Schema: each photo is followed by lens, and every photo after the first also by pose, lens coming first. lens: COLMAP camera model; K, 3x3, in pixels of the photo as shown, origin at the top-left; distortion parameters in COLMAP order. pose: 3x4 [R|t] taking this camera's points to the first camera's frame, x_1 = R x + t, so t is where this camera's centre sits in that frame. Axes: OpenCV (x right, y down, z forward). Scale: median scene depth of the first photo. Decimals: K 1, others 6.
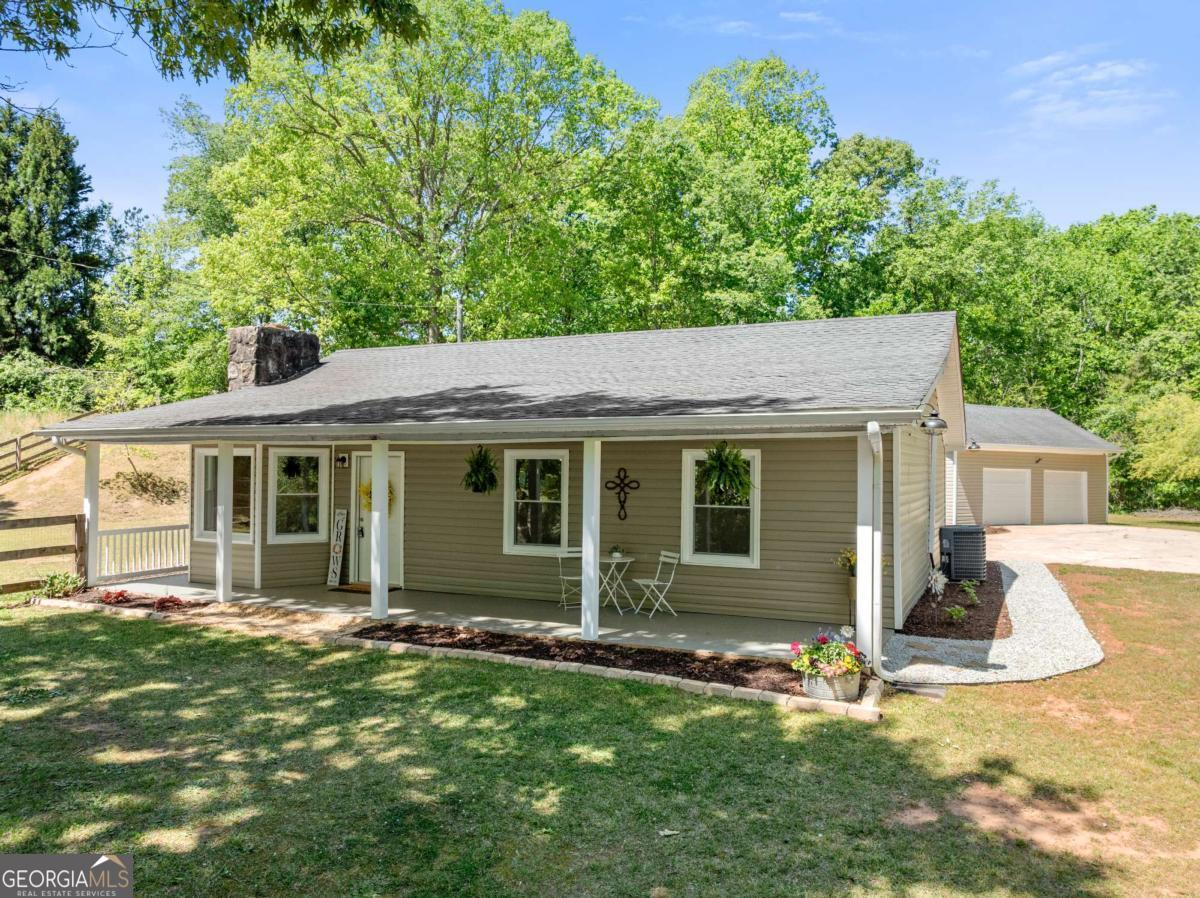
lens RADIAL K [[853.7, 0, 617.1], [0, 853.7, 462.8], [0, 0, 1]] dist [-0.031563, 0.001044]
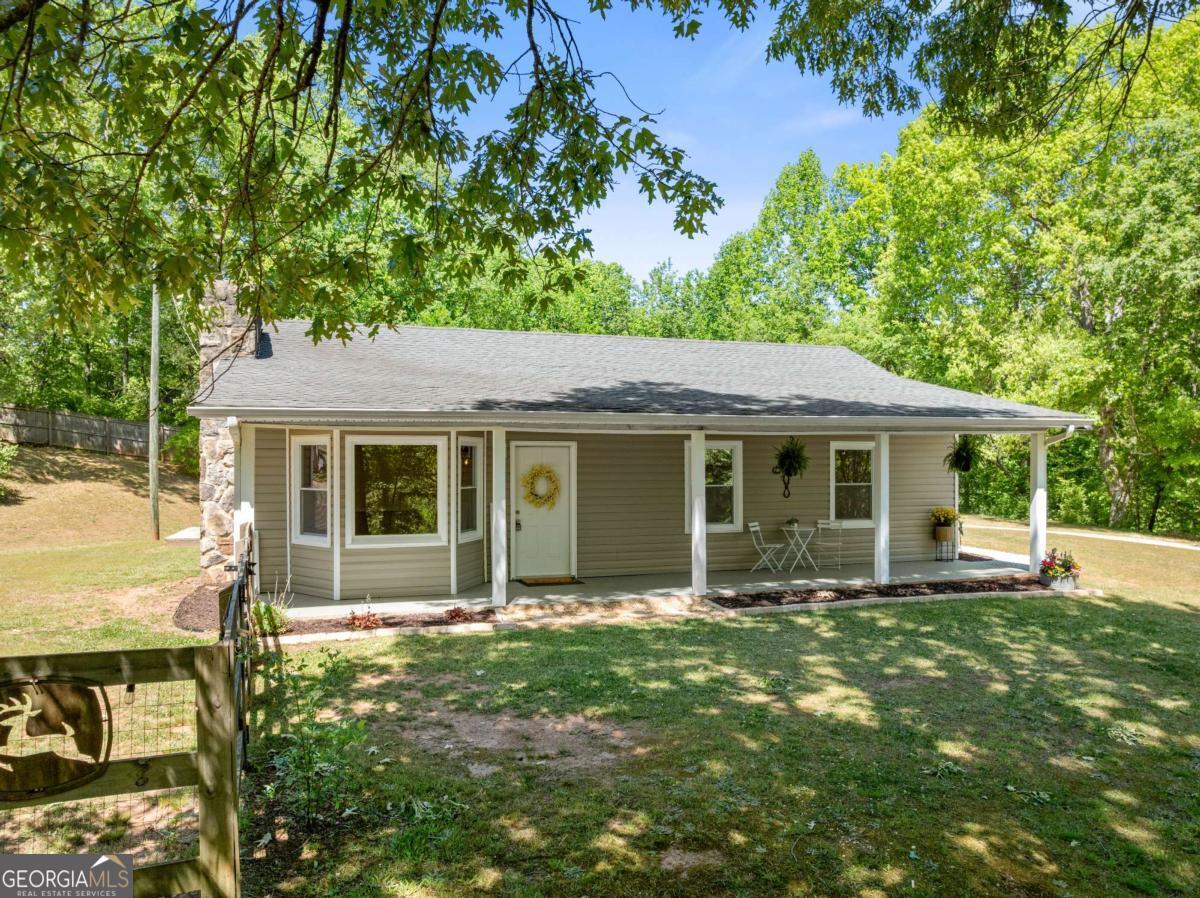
lens RADIAL K [[832.0, 0, 607.7], [0, 832.0, 476.8], [0, 0, 1]] dist [-0.001402, -0.000677]
pose [[0.735604, -0.020534, 0.677101, -0.685180], [0.005437, 0.999687, 0.024411, 0.003452], [-0.677390, -0.014275, 0.735485, 0.191038]]
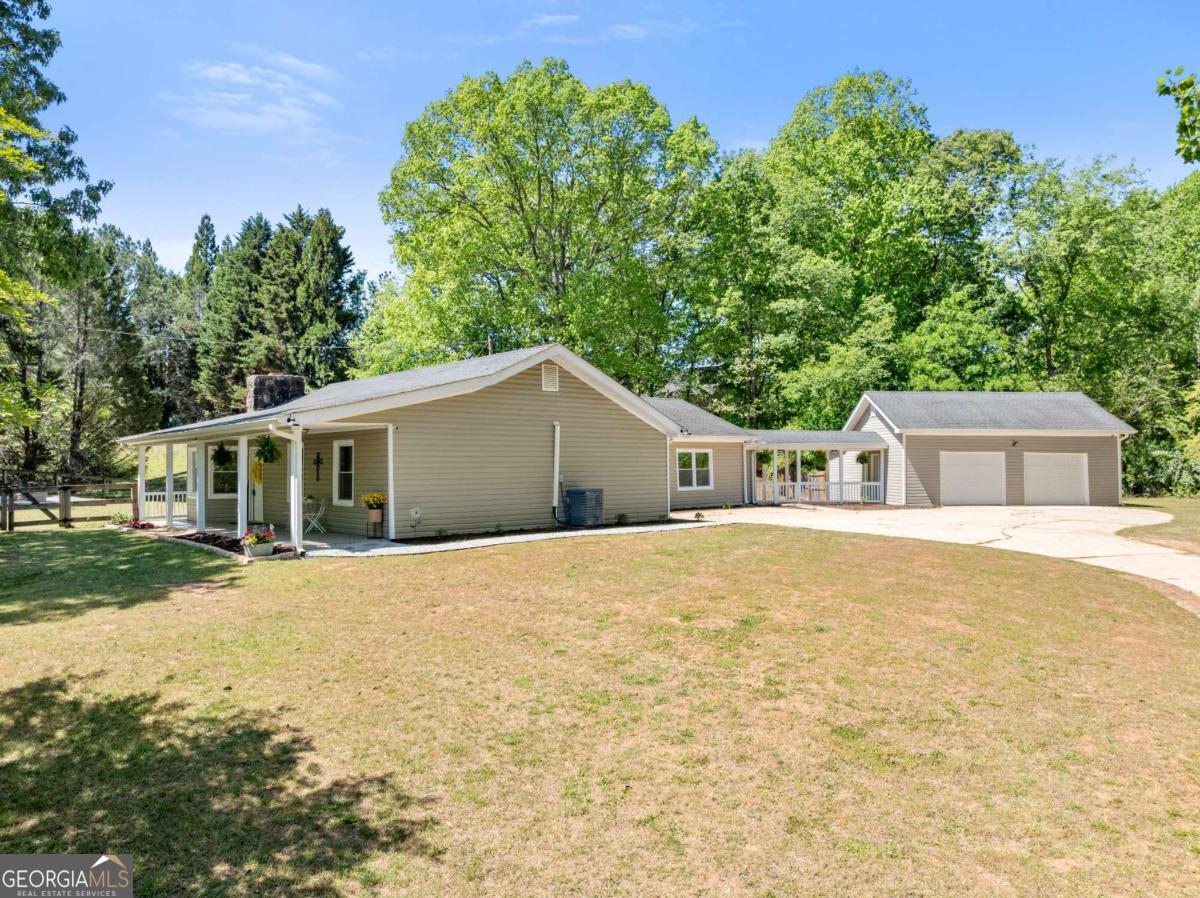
lens RADIAL K [[844.9, 0, 609.4], [0, 844.9, 445.5], [0, 0, 1]] dist [-0.029570, -0.002759]
pose [[0.920512, -0.025857, -0.389859, 0.844816], [0.017540, 0.999537, -0.024877, 0.031645], [0.390321, 0.016062, 0.920539, -0.255630]]
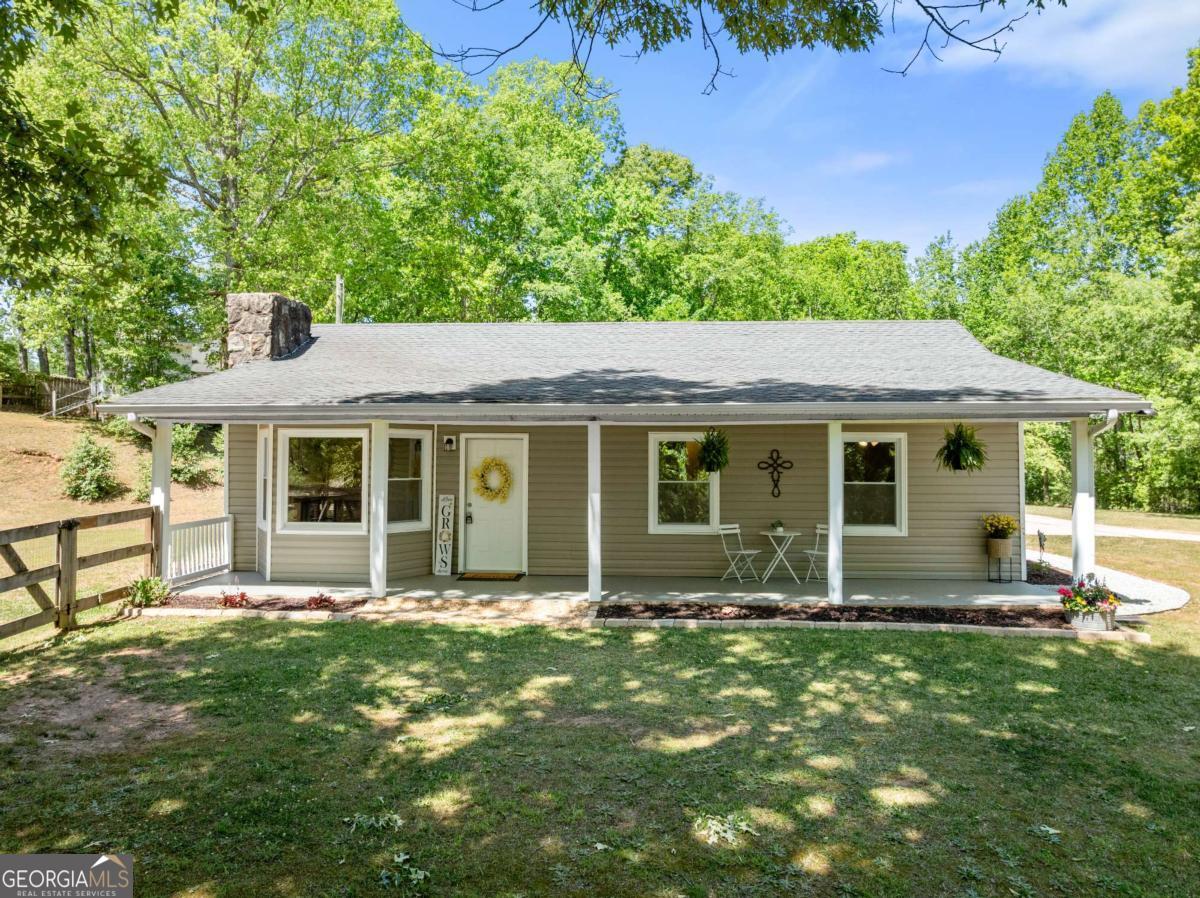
lens RADIAL K [[844.9, 0, 609.4], [0, 844.9, 445.5], [0, 0, 1]] dist [-0.029570, -0.002759]
pose [[0.937070, 0.000576, 0.349141, -0.384636], [0.001654, 0.999980, -0.006088, 0.004829], [-0.349137, 0.006282, 0.937051, 0.045947]]
